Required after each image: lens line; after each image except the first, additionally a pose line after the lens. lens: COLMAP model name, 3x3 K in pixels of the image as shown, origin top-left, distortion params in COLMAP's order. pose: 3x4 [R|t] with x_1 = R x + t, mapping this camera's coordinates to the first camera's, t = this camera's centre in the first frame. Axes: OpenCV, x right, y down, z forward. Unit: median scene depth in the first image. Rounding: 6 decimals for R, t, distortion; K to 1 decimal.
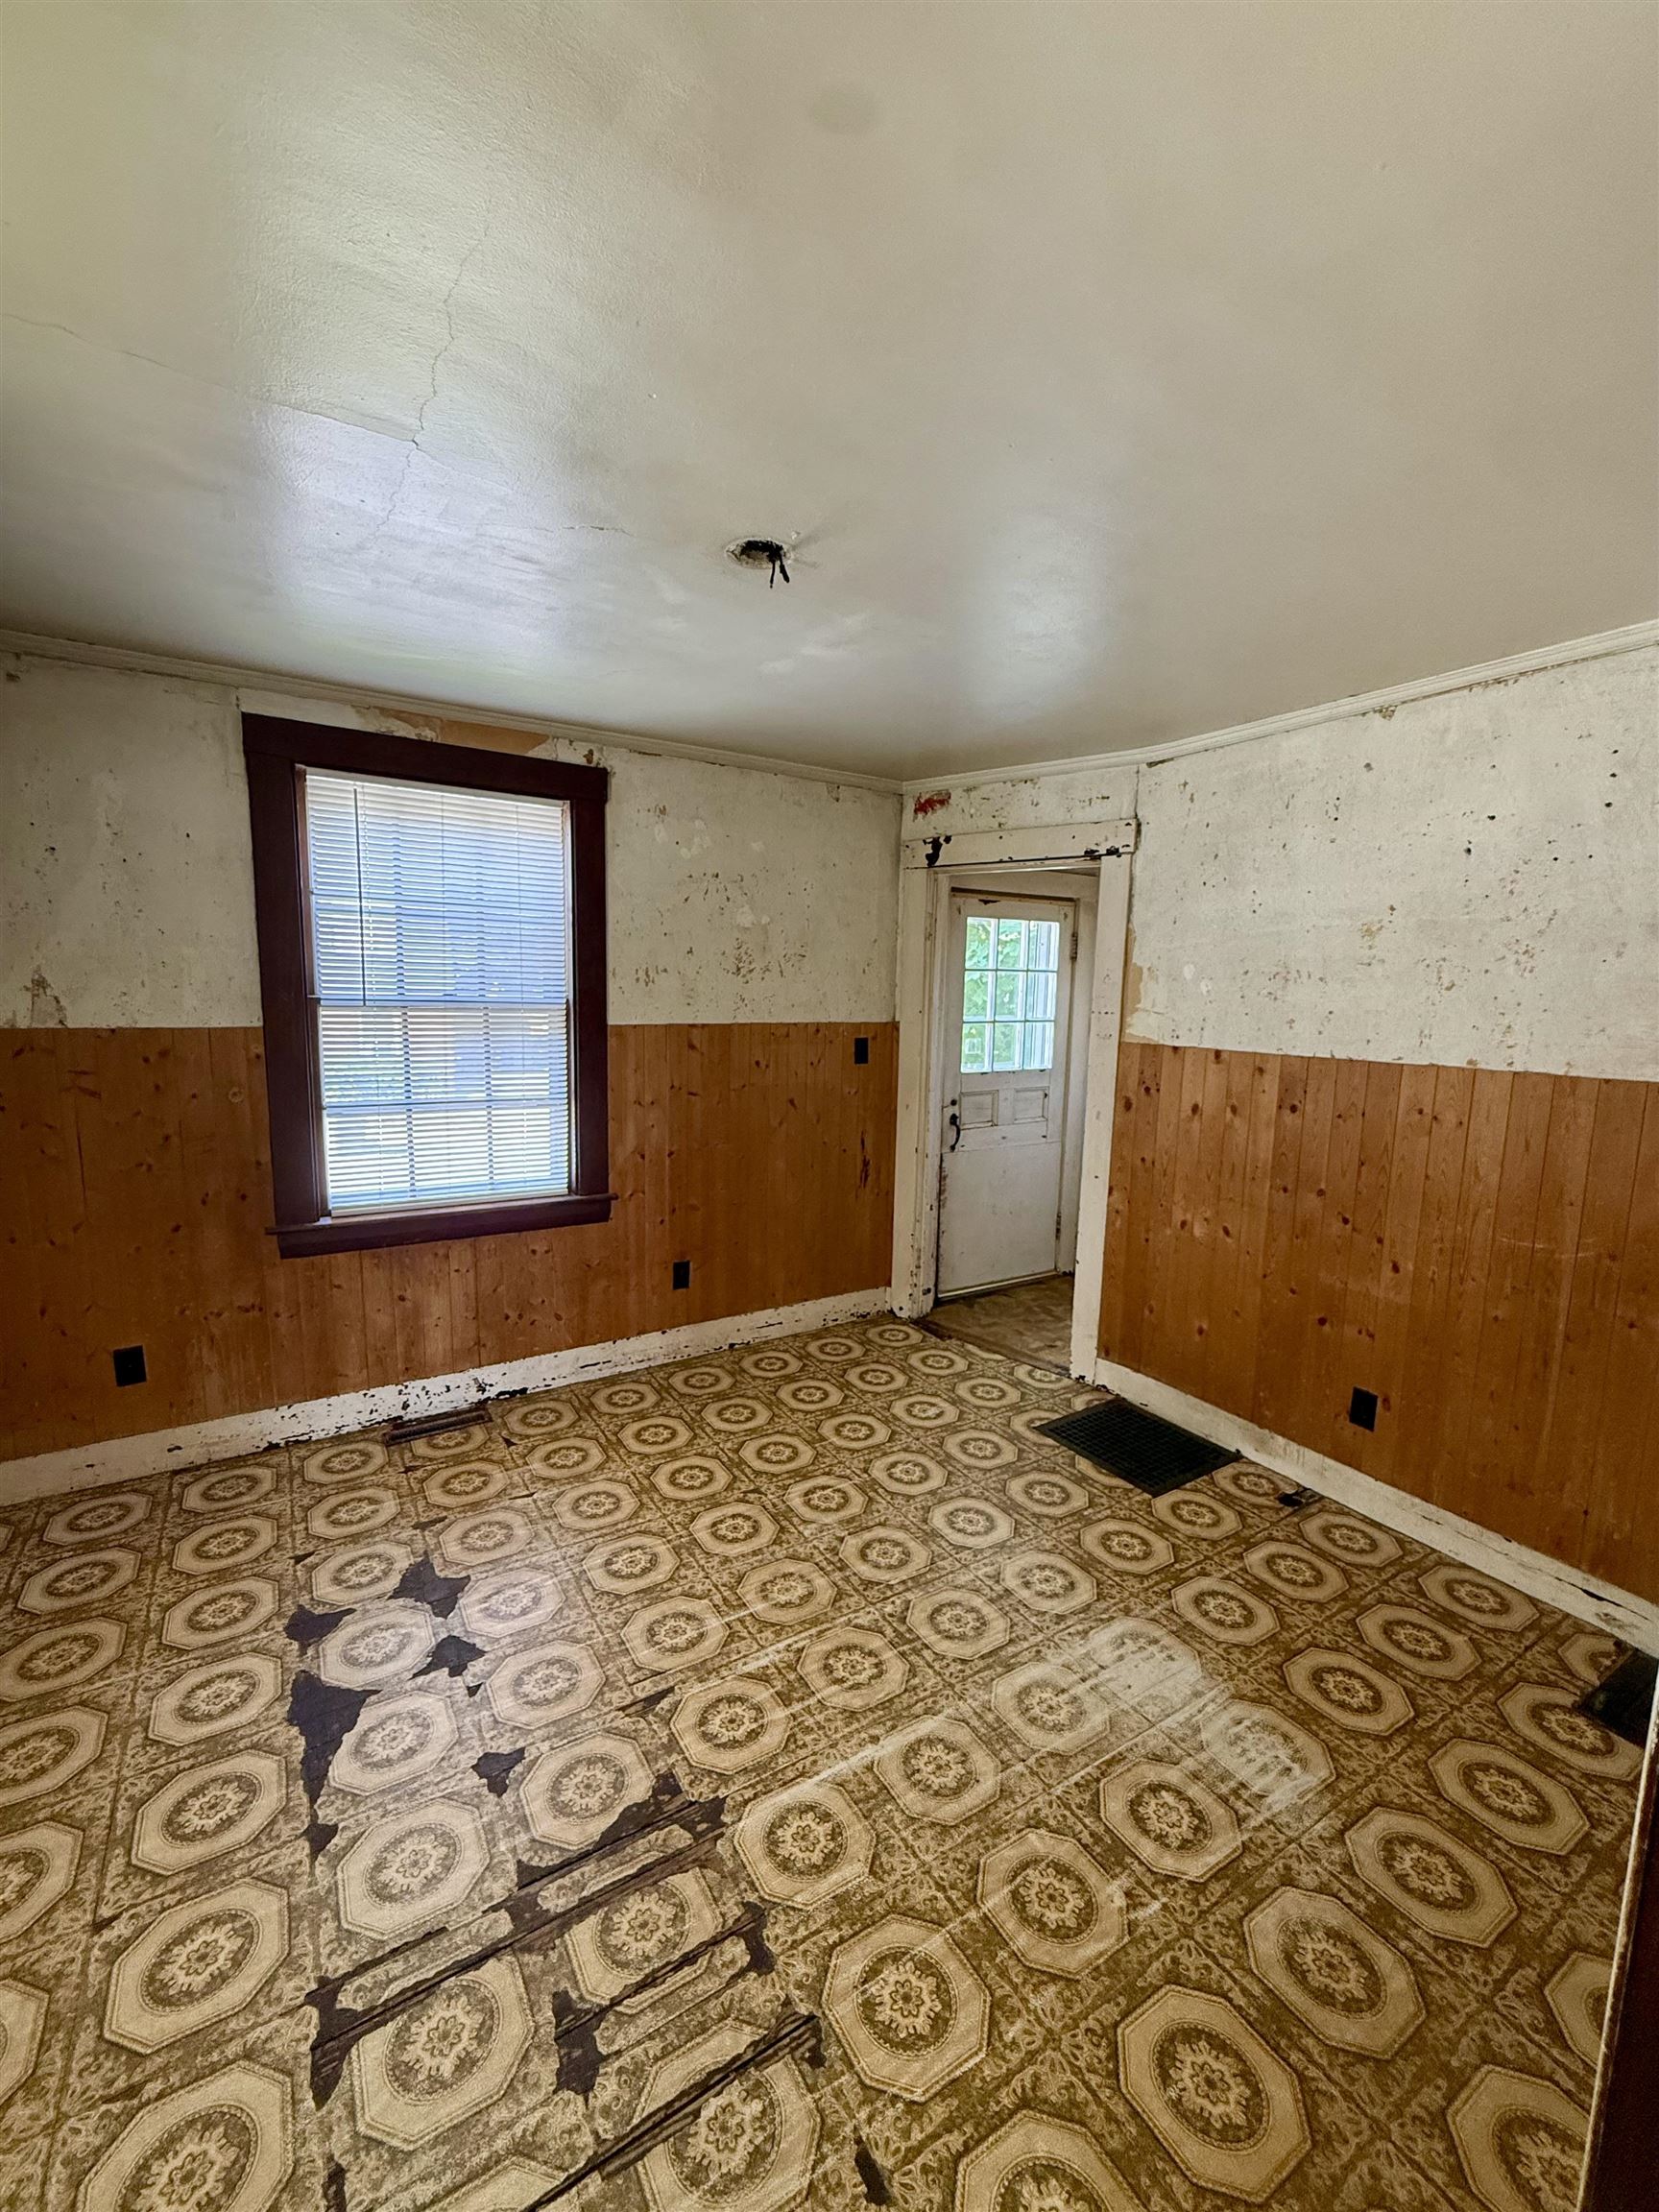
lens RADIAL K [[901.9, 0, 824.3], [0, 901.9, 1111.2], [0, 0, 1]] dist [-0.000905, 0.000239]
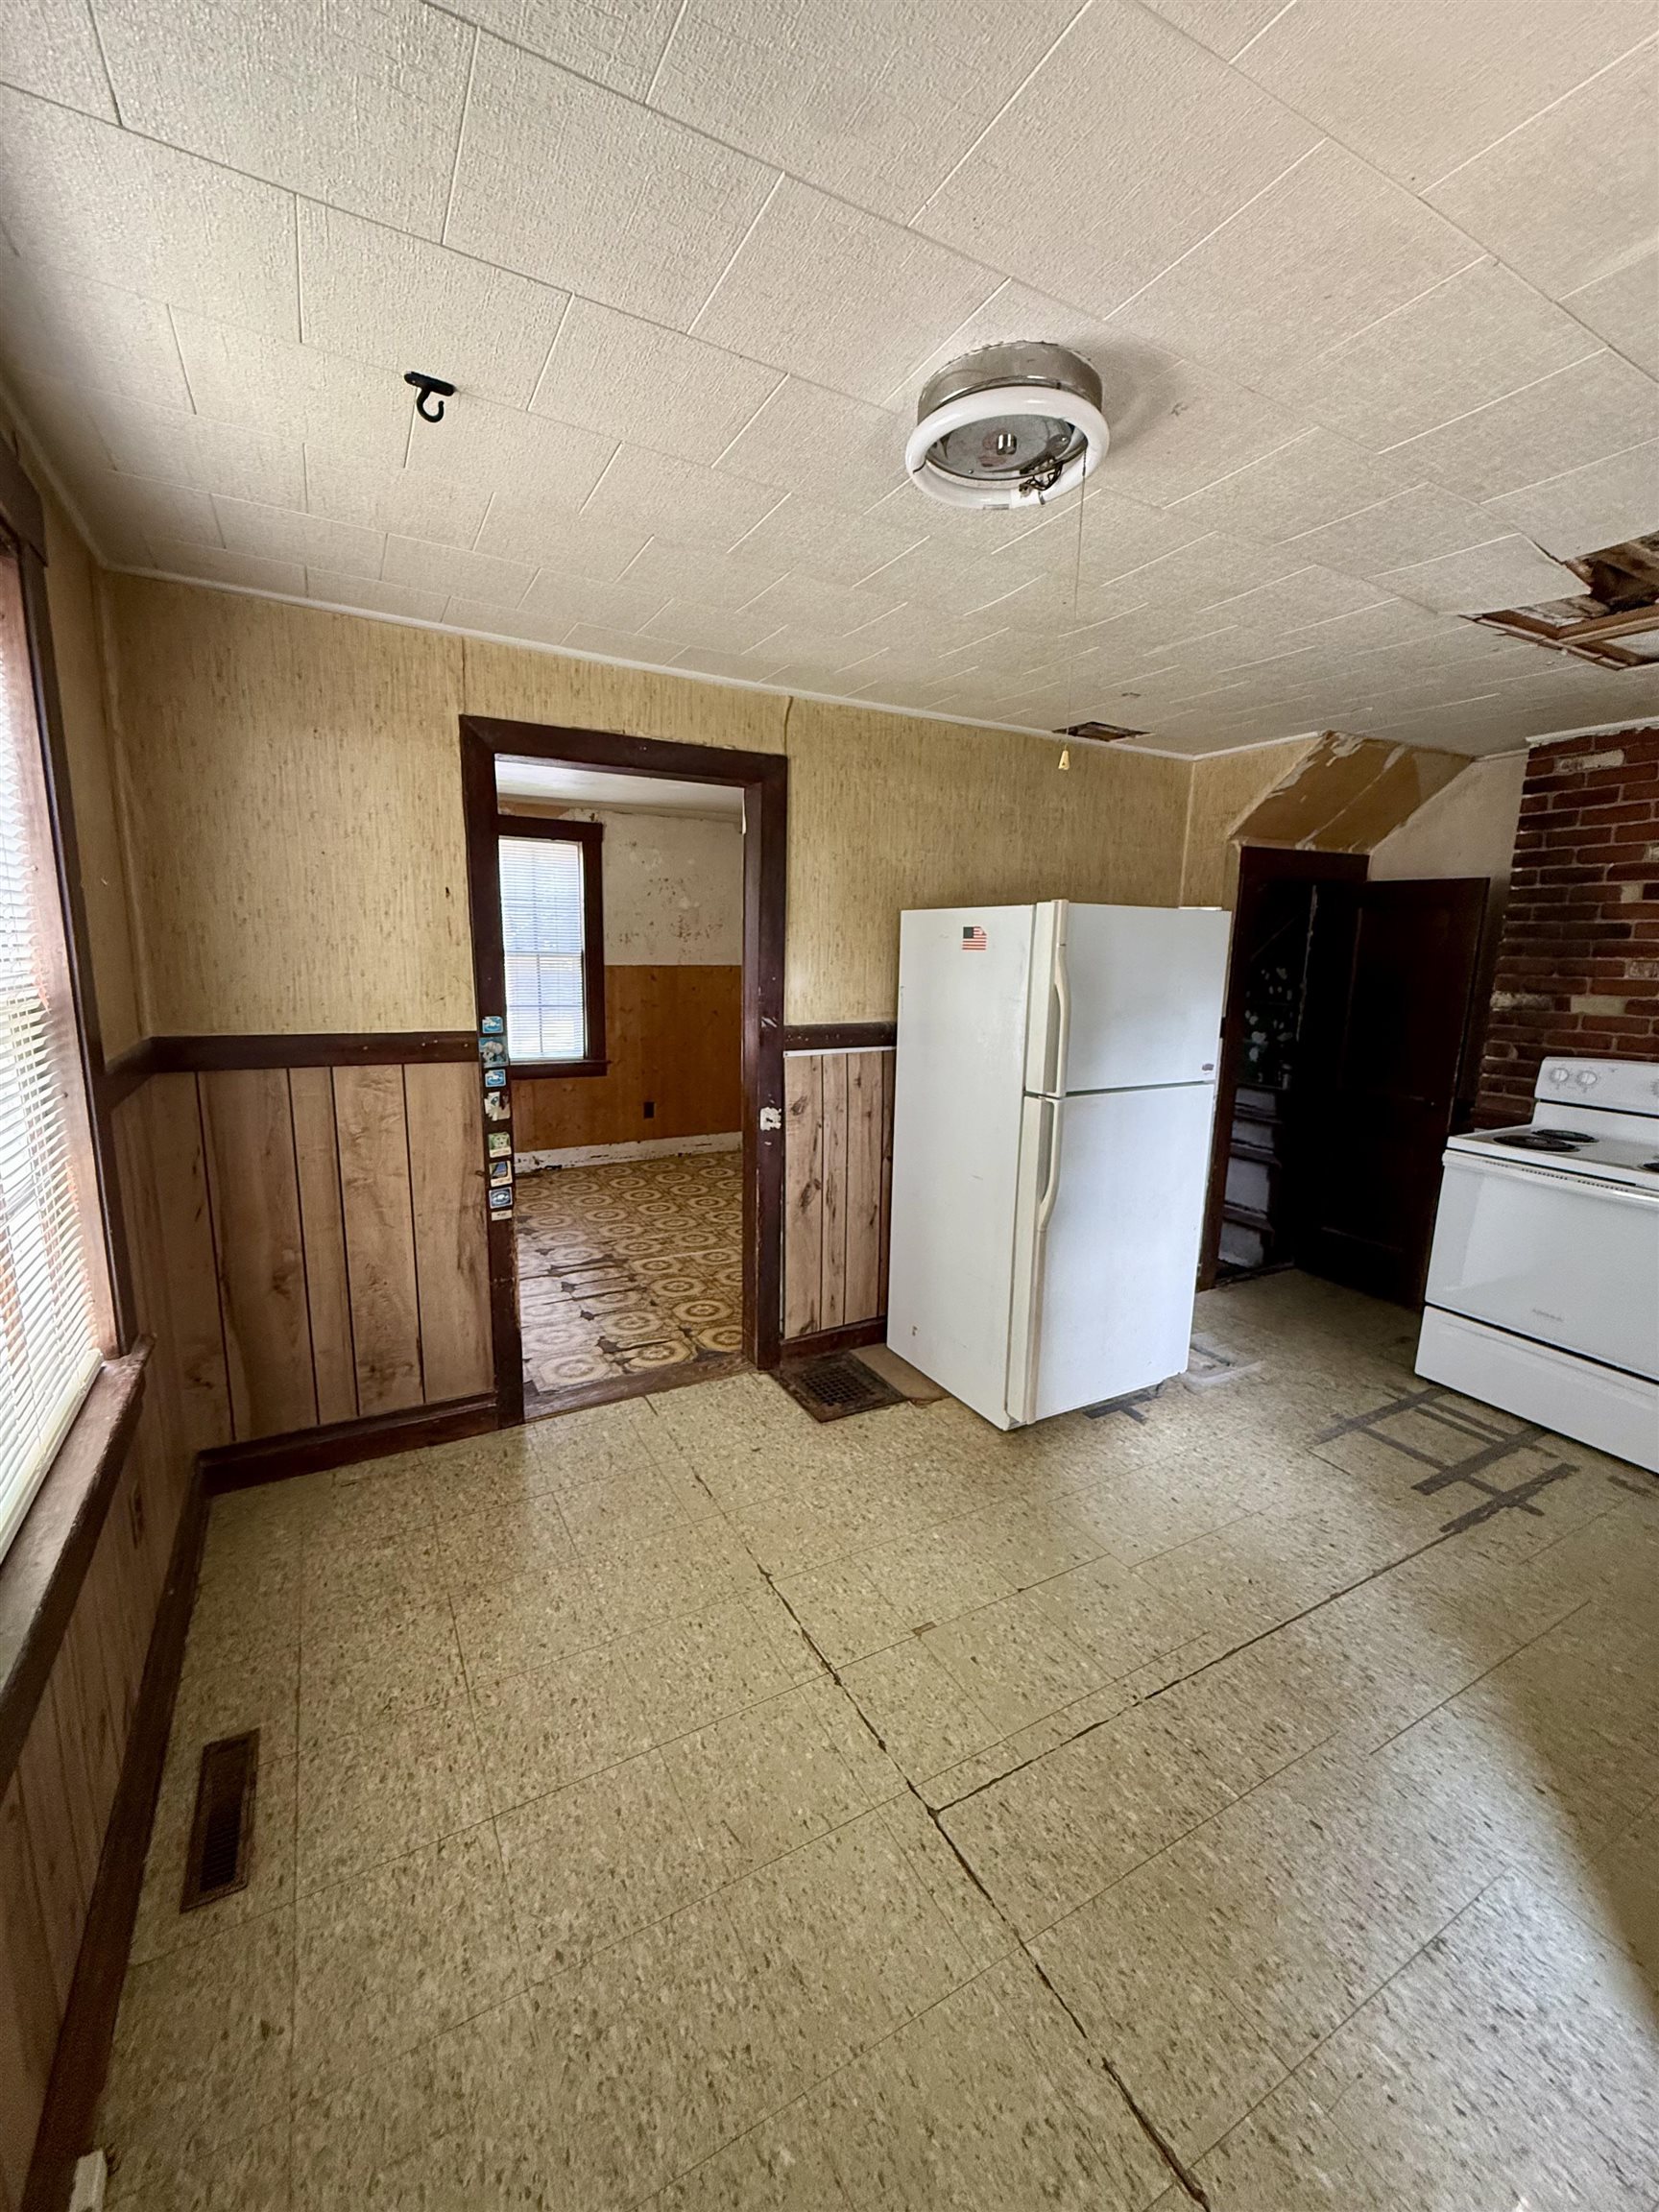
lens RADIAL K [[901.9, 0, 825.3], [0, 901.9, 1107.9], [0, 0, 1]] dist [-0.000905, 0.000239]
pose [[0.998572, 0.007761, -0.052855, 0.360025], [-0.005403, 0.998990, 0.044601, 0.127891], [0.053148, -0.044251, 0.997606, -0.949055]]
